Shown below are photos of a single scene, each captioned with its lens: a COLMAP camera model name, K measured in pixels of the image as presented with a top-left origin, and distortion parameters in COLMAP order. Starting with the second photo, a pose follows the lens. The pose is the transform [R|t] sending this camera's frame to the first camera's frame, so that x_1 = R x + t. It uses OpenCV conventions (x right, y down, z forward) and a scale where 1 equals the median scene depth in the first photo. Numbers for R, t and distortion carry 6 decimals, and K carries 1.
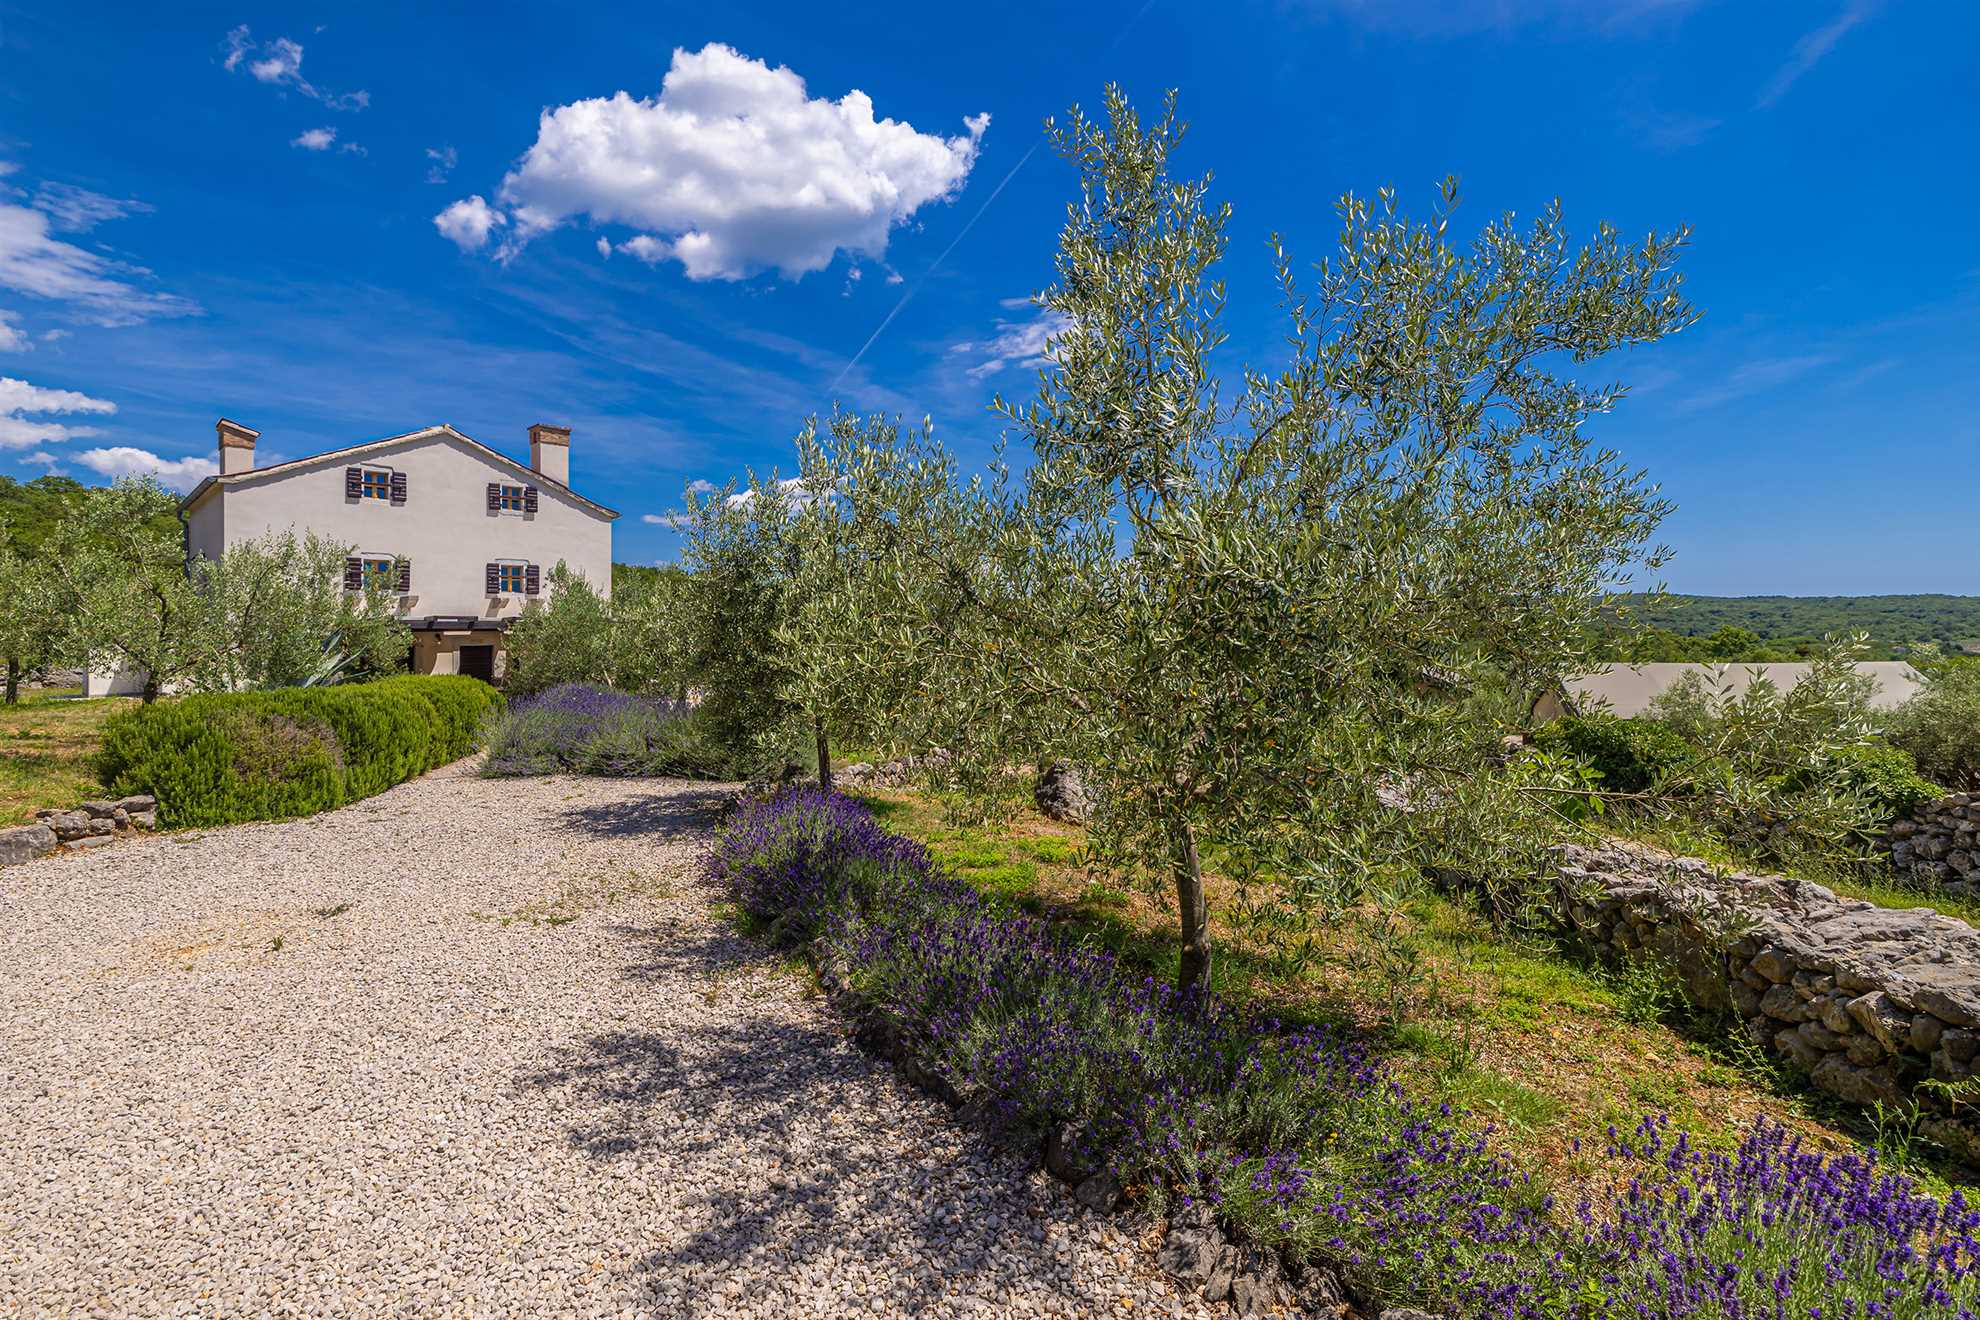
lens RADIAL K [[980.5, 0, 994.8], [0, 980.5, 639.2], [0, 0, 1]] dist [0.016666, -0.001228]
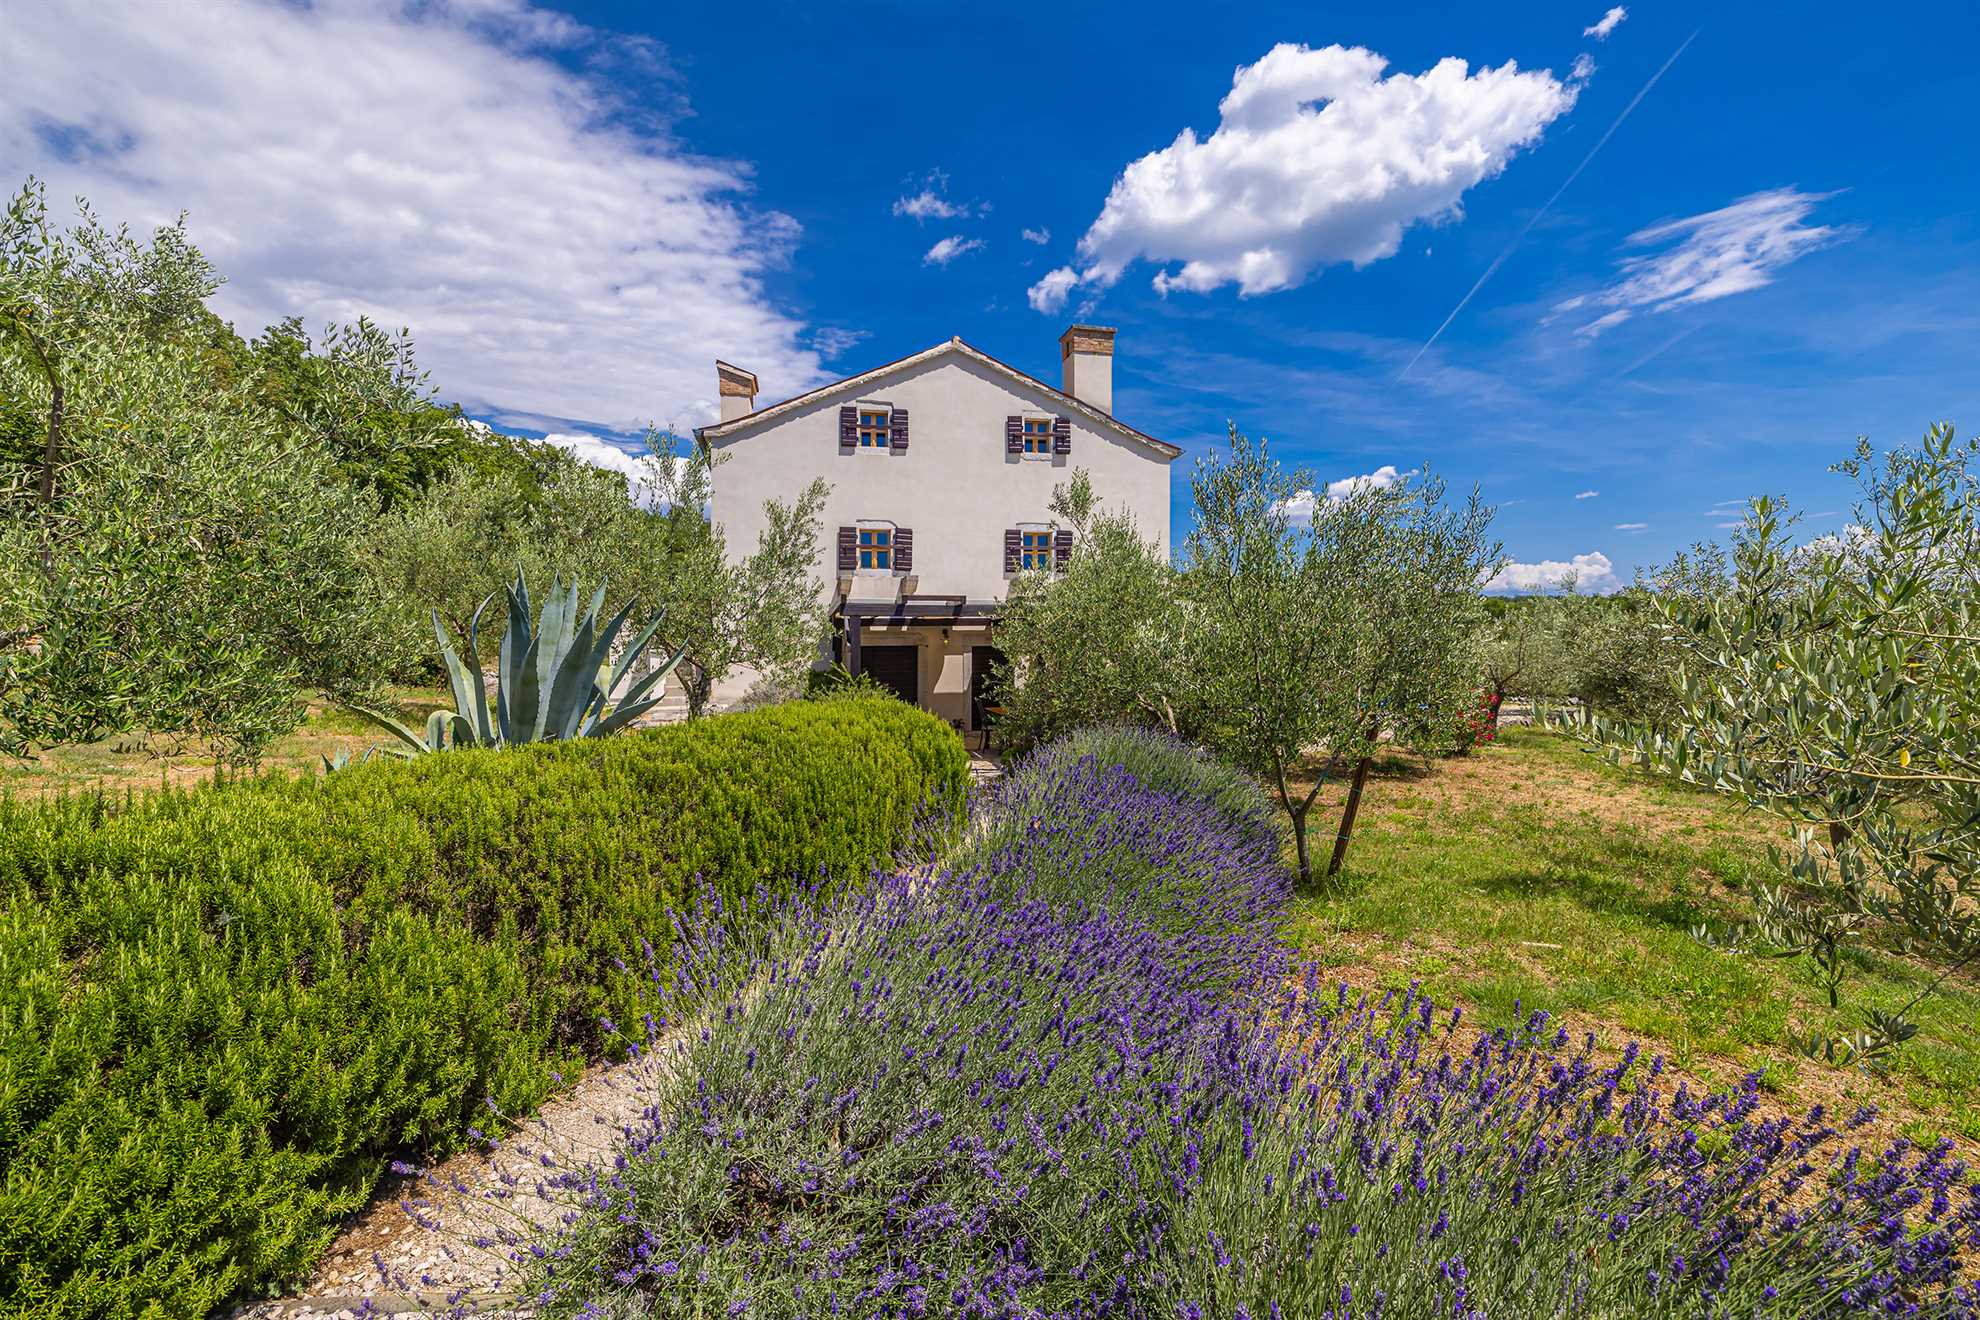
lens RADIAL K [[980.5, 0, 977.9], [0, 980.5, 668.4], [0, 0, 1]] dist [0.016666, -0.001228]
pose [[0.844701, 0.012072, -0.535103, -0.151942], [-0.002544, 0.999825, 0.018540, 0.011196], [0.535233, -0.014300, 0.844583, 0.391455]]
